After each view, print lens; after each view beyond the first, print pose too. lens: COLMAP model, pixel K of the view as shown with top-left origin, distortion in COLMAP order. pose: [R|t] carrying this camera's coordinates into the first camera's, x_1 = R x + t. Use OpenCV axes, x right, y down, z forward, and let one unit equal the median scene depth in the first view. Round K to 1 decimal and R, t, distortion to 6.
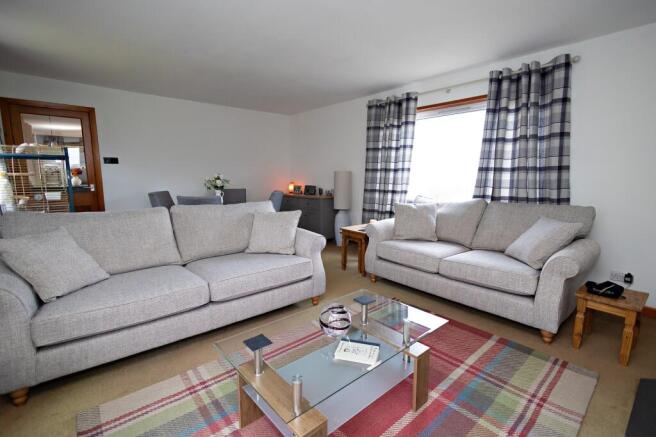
lens RADIAL K [[304.8, 0, 326.2], [0, 304.8, 220.5], [0, 0, 1]] dist [0.001676, -0.000189]
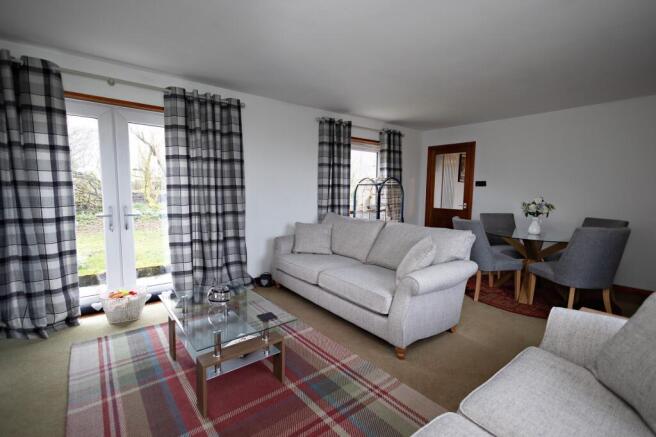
lens RADIAL K [[297.5, 0, 326.4], [0, 297.5, 222.7], [0, 0, 1]] dist [-0.001133, -0.000022]
pose [[0.039879, -0.103108, 0.993870, -0.447796], [0.139484, 0.985497, 0.096642, -0.098222], [-0.989421, 0.134775, 0.053683, 0.592000]]
